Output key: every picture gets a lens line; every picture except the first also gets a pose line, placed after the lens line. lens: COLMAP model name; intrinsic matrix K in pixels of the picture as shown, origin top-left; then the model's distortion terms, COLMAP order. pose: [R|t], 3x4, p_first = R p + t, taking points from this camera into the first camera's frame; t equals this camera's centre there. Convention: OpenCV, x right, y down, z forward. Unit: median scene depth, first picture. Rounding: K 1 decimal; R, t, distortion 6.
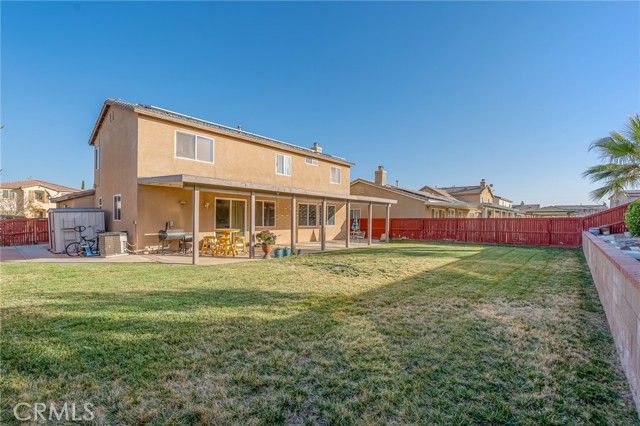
lens RADIAL K [[286.0, 0, 318.6], [0, 286.0, 220.0], [0, 0, 1]] dist [-0.000888, -0.000159]
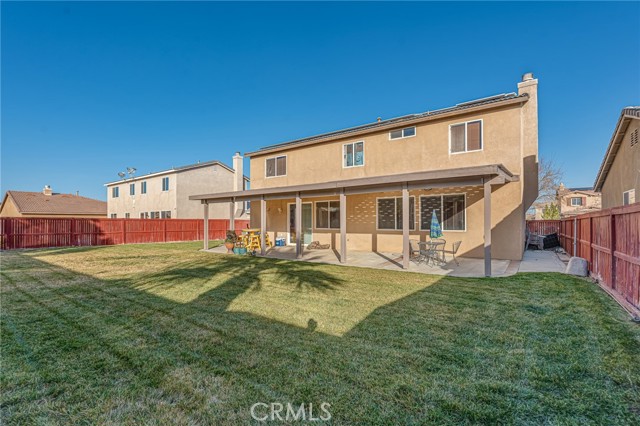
lens RADIAL K [[286.0, 0, 319.2], [0, 286.0, 218.4], [0, 0, 1]] dist [-0.000888, -0.000159]
pose [[0.087396, -0.008336, -0.996139, 0.638415], [0.007981, 0.999939, -0.007668, -0.002114], [0.996142, -0.007281, 0.087457, 0.764883]]
